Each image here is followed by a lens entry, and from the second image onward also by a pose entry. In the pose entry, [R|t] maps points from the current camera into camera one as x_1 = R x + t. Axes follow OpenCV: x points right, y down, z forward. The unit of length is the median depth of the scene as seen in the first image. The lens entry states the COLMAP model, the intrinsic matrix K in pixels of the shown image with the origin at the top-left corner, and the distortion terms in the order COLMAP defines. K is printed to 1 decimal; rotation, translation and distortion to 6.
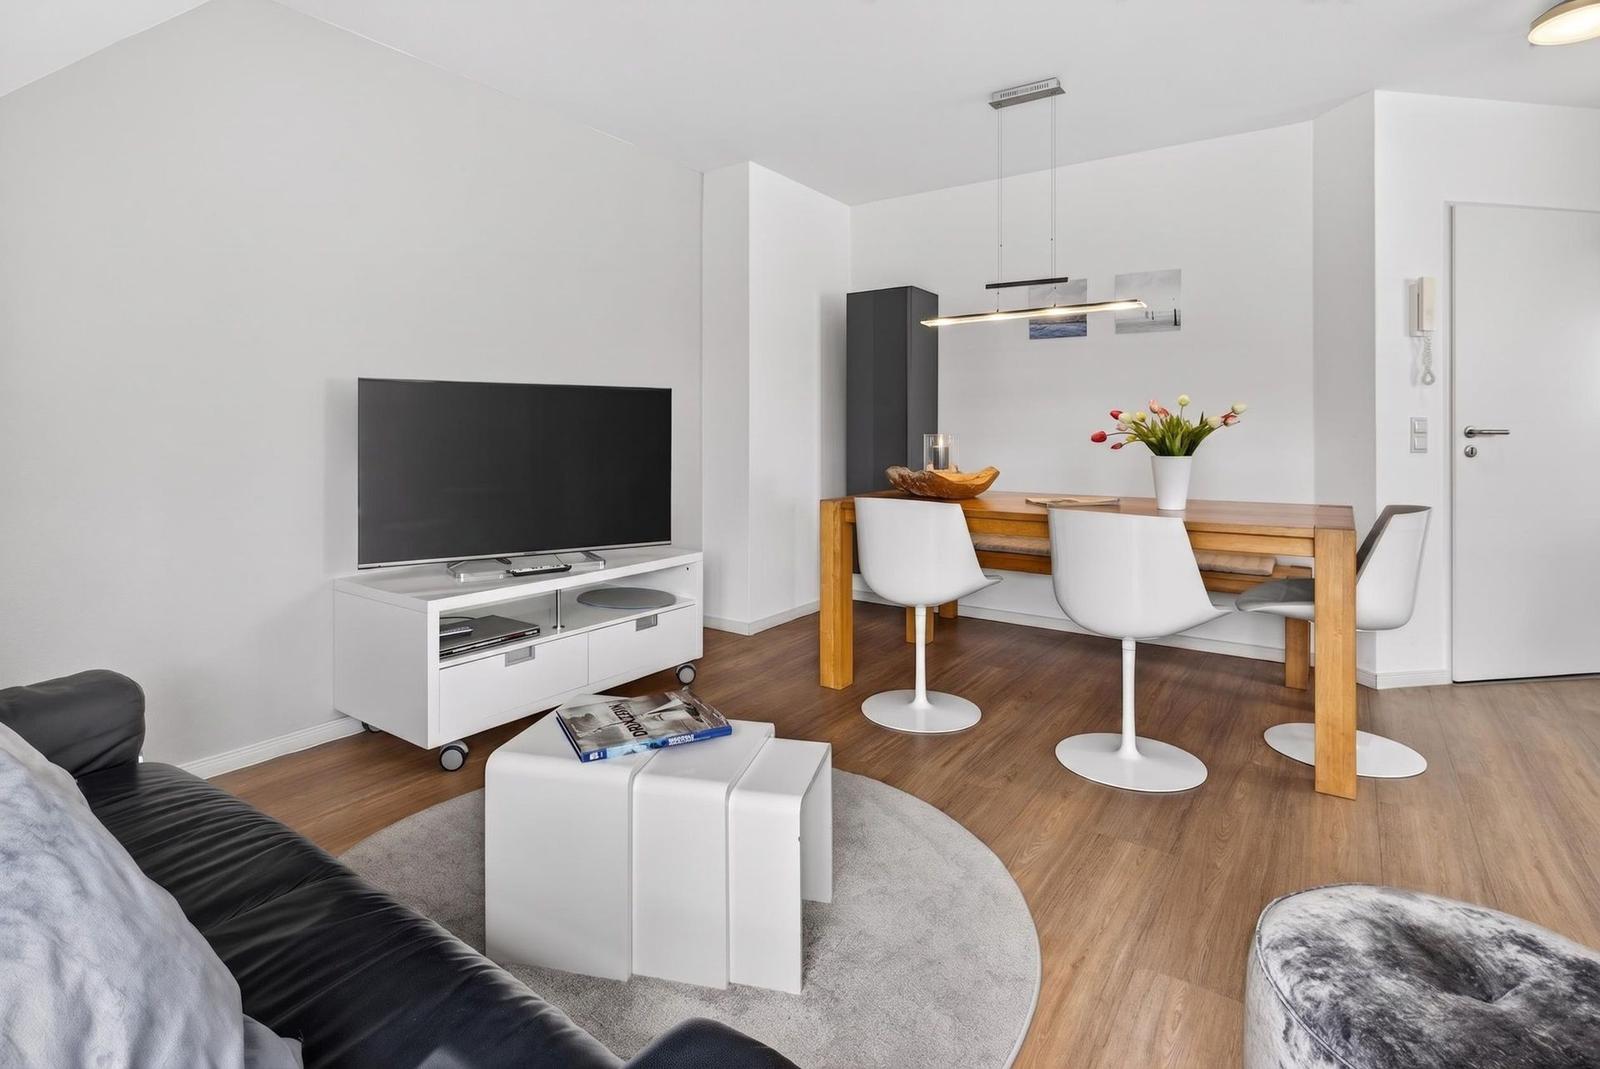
lens RADIAL K [[801.5, 0, 803.0], [0, 801.5, 433.6], [0, 0, 1]] dist [0.000187, 0.000821]
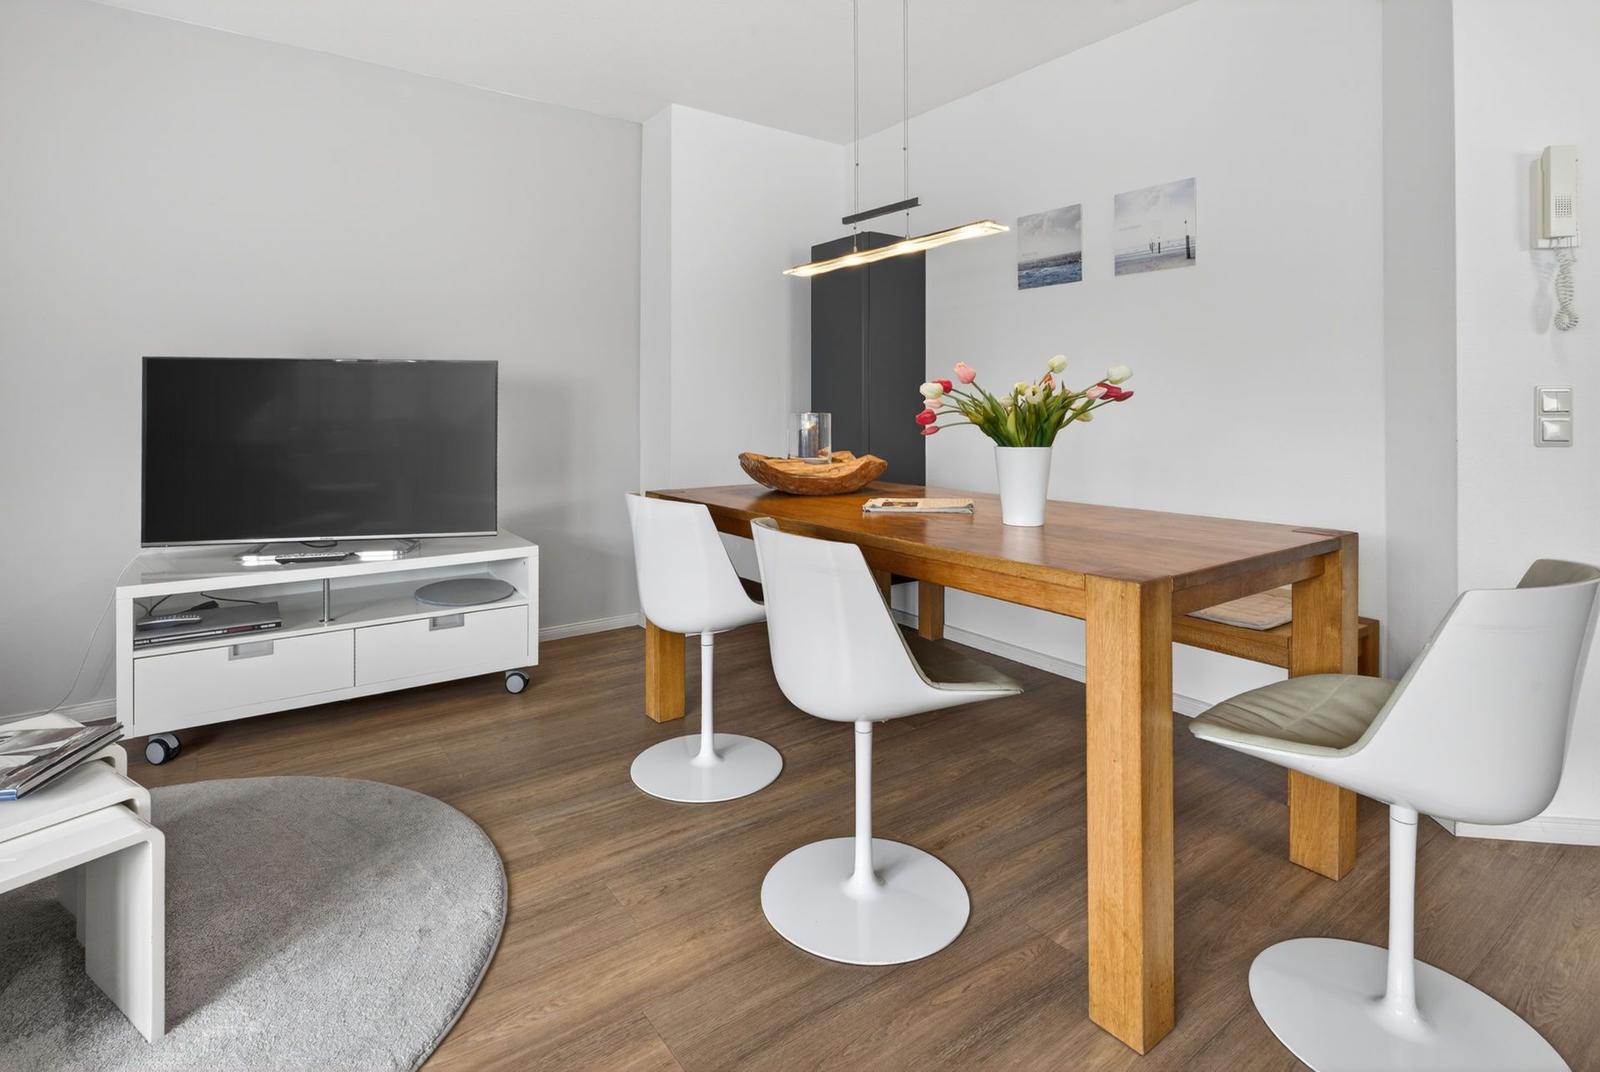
lens RADIAL K [[804.7, 0, 808.1], [0, 804.7, 406.7], [0, 0, 1]] dist [-0.002600, -0.000207]
pose [[0.941723, -0.001199, -0.336389, 0.457976], [0.000631, 0.999998, -0.001798, -0.004486], [0.336390, 0.001481, 0.941722, 0.263601]]
